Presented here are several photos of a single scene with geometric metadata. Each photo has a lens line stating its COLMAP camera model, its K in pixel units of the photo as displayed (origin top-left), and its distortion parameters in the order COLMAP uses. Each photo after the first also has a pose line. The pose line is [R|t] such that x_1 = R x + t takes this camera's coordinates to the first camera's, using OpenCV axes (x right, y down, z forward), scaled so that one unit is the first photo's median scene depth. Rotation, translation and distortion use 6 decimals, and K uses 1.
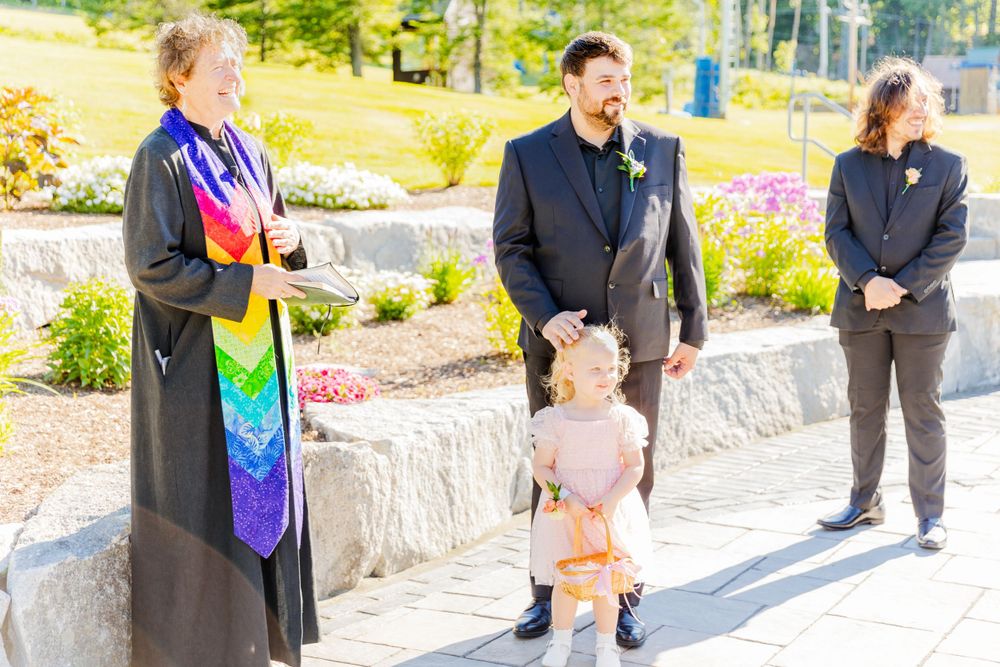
lens RADIAL K [[1513.7, 0, 508.7], [0, 1513.7, 324.0], [0, 0, 1]] dist [-0.023426, 0.000000]
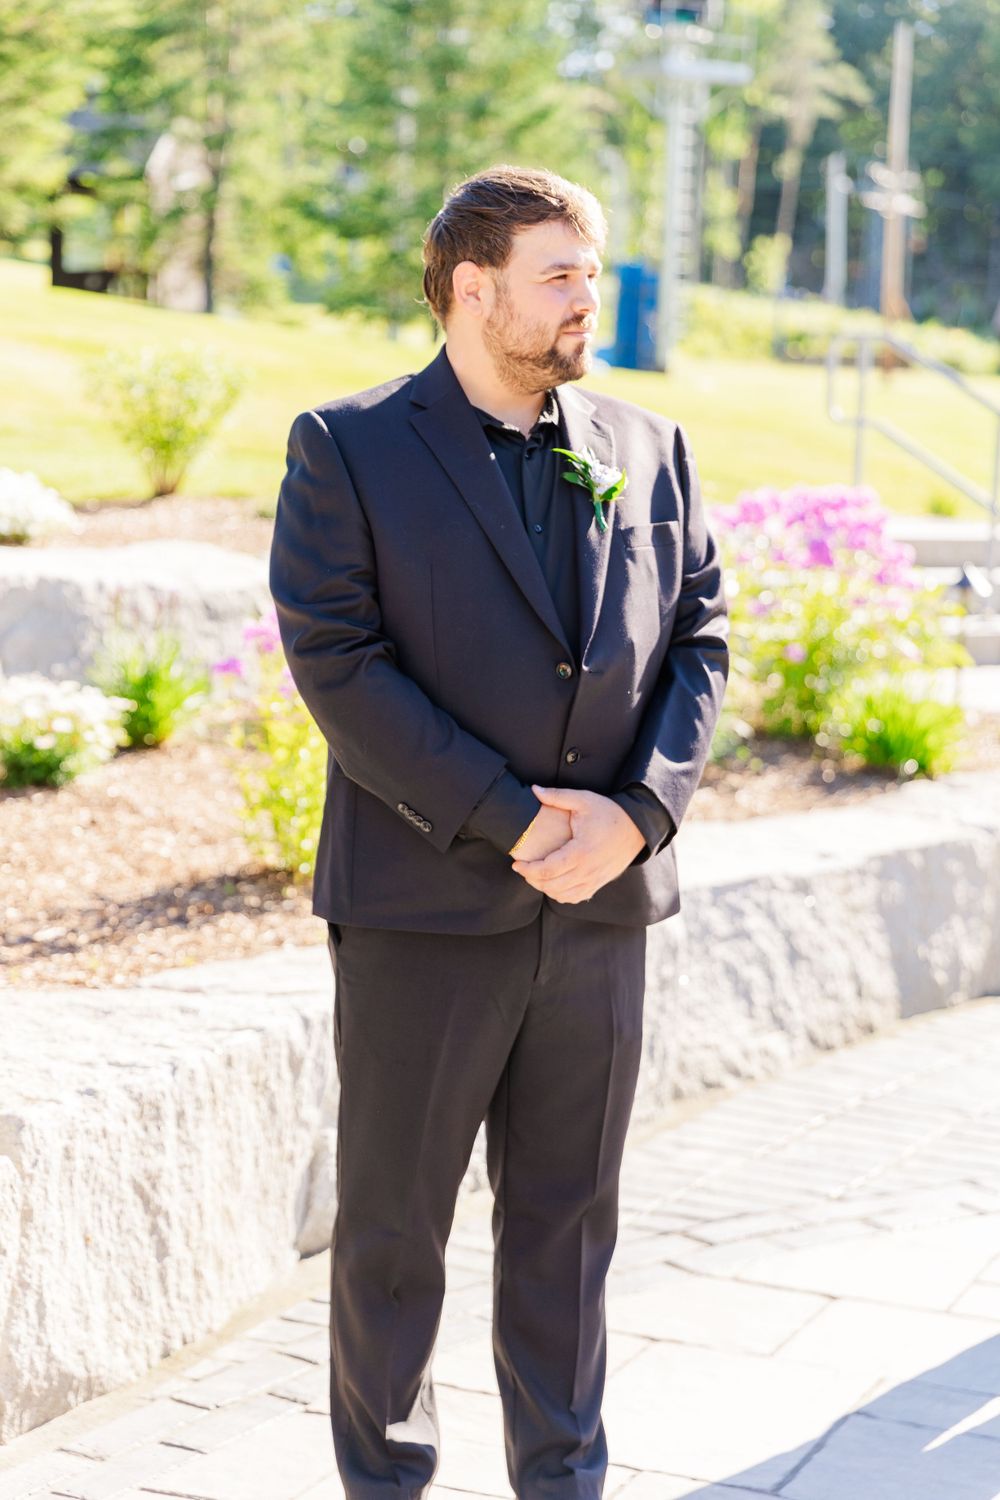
lens RADIAL K [[2796.5, 0, 484.0], [0, 2796.5, 758.3], [0, 0, 1]] dist [-0.016117, 0.000000]
pose [[0.996591, 0.016585, 0.080815, -0.009458], [-0.016900, 0.999852, 0.003208, -0.018839], [-0.080750, -0.004563, 0.996724, 0.144238]]
